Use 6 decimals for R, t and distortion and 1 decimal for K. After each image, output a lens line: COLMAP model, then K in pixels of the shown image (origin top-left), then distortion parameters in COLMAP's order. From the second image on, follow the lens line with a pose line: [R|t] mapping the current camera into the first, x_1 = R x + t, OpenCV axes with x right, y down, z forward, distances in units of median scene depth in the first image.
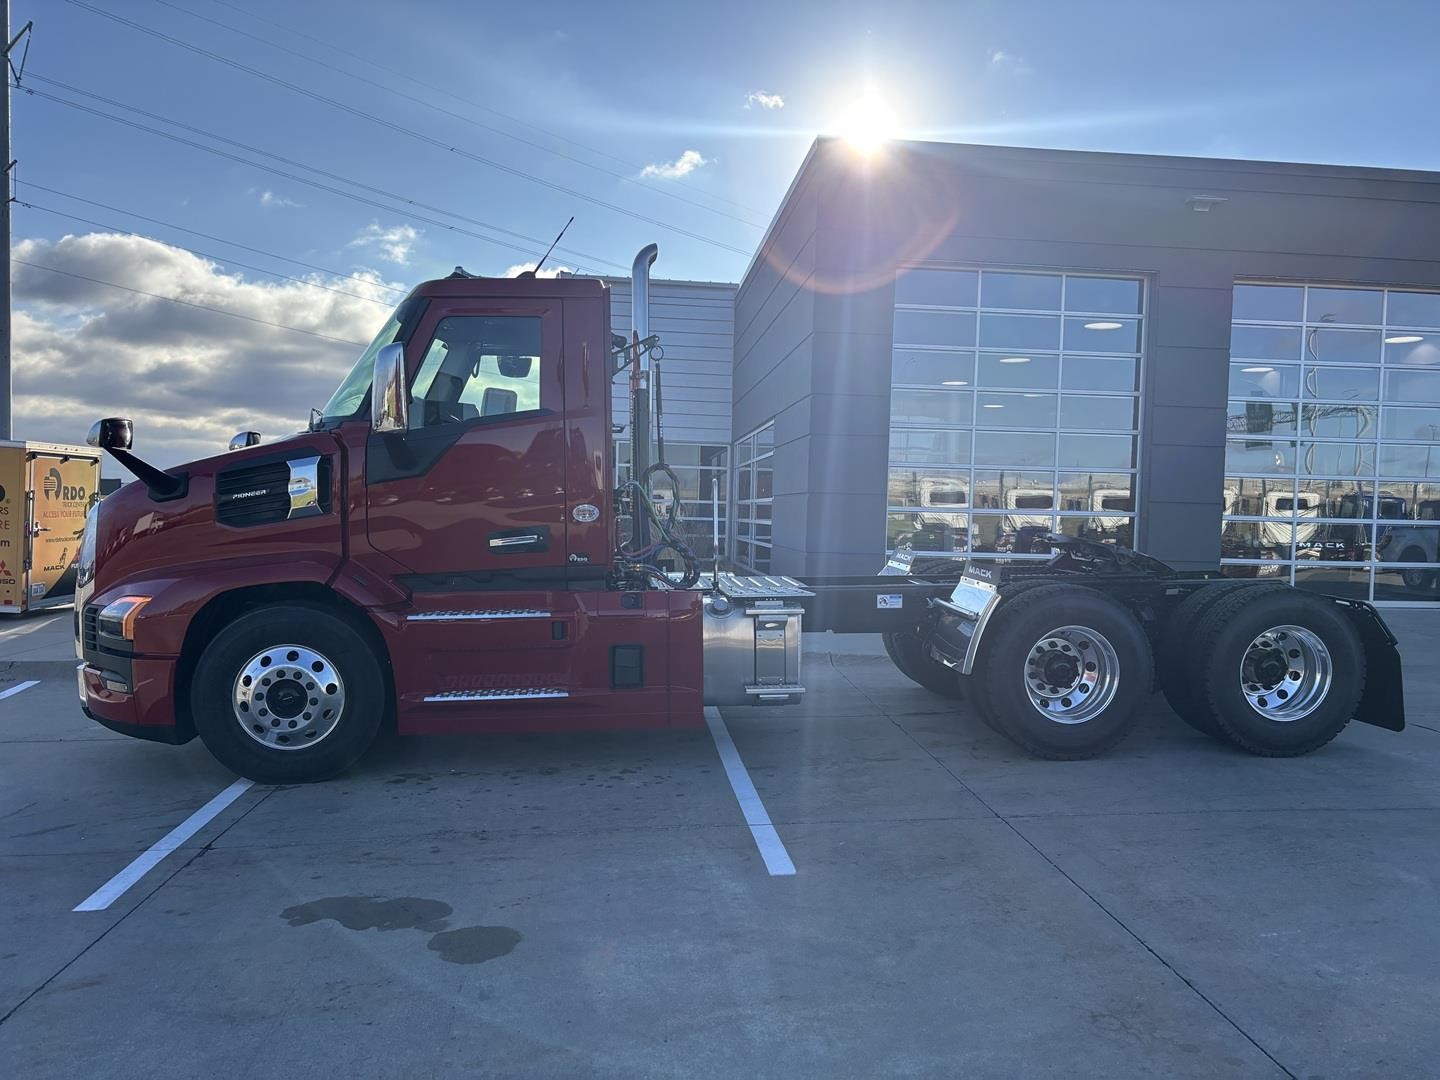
lens RADIAL K [[1061.6, 0, 727.5], [0, 1061.6, 538.2], [0, 0, 1]] dist [0.059242, -0.044118]
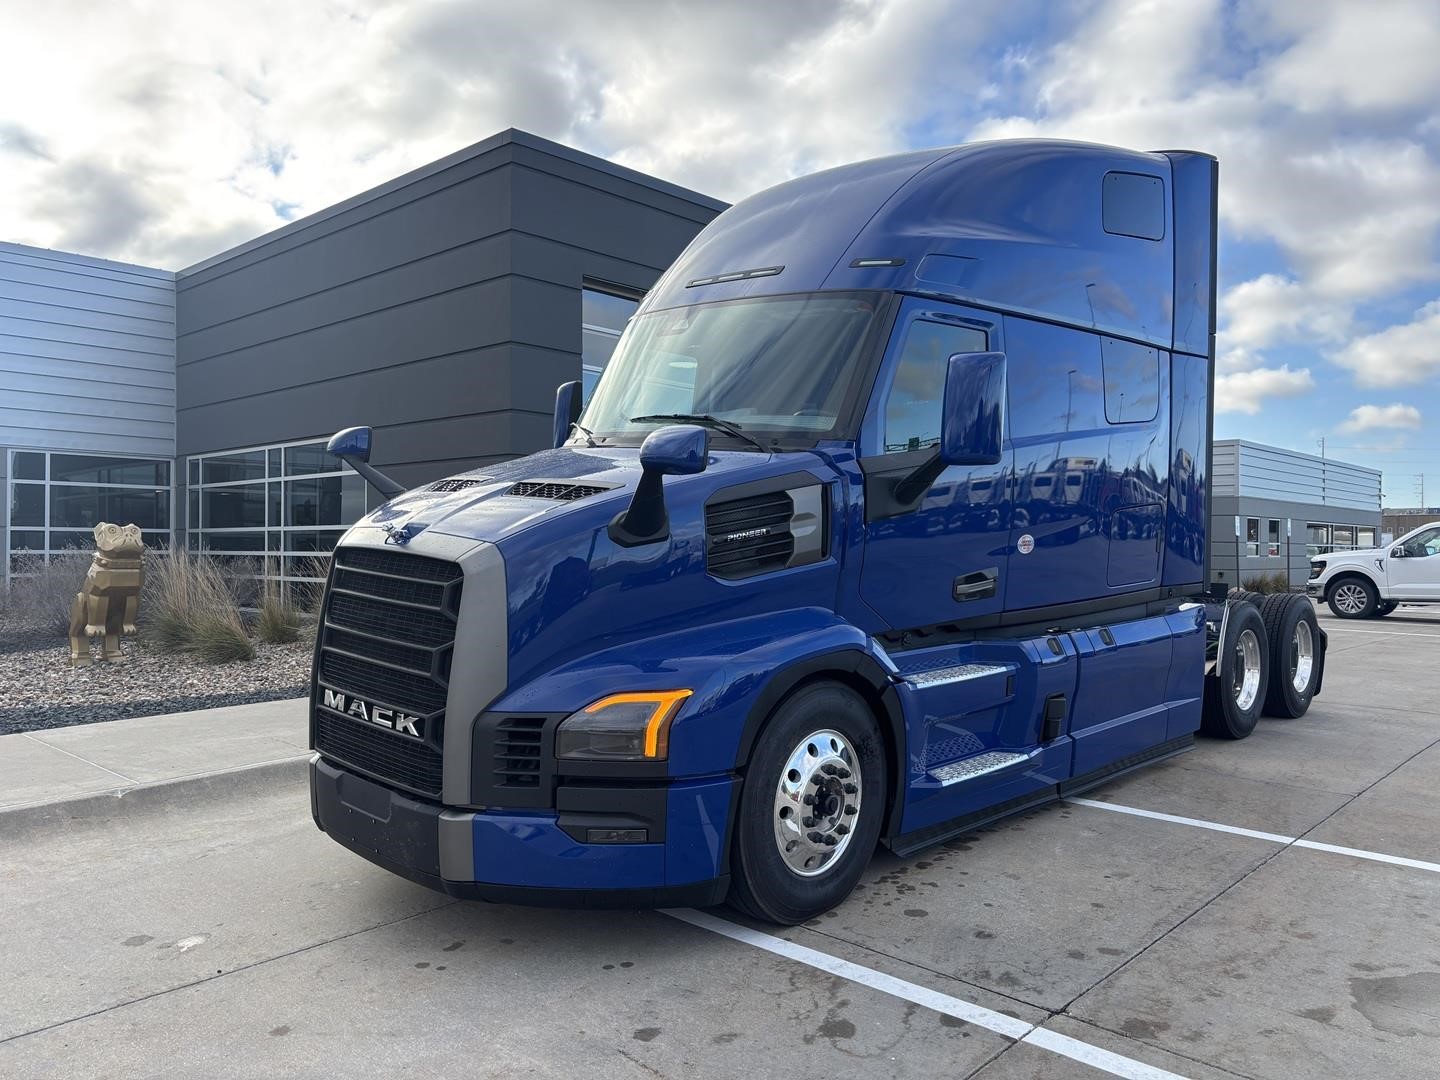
lens RADIAL K [[1061.6, 0, 727.5], [0, 1061.6, 538.2], [0, 0, 1]] dist [0.059242, -0.044118]
pose [[0.761765, -0.015142, 0.647676, -0.992856], [0.035157, 0.999220, -0.017990, -0.022633], [-0.646898, 0.036475, 0.761703, 0.516649]]
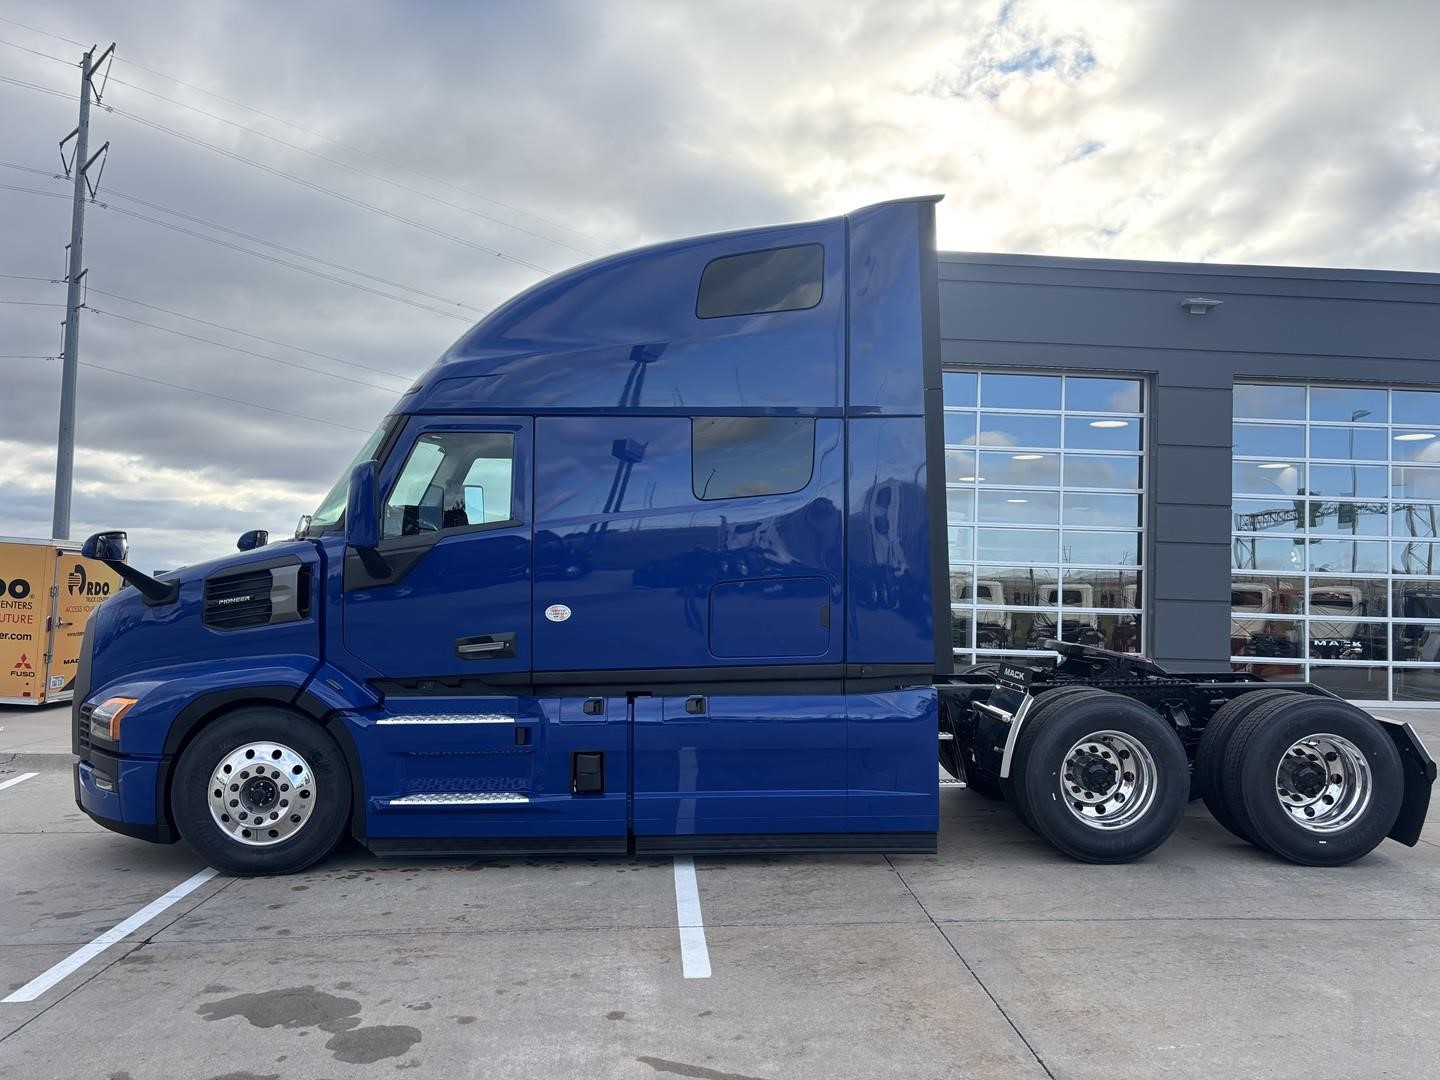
lens RADIAL K [[1061.6, 0, 727.5], [0, 1061.6, 538.2], [0, 0, 1]] dist [0.059242, -0.044118]
pose [[0.999171, 0.000702, -0.040694, 0.099235], [-0.004194, 0.996305, -0.085787, -0.008445], [0.040483, 0.085887, 0.995482, -0.030662]]
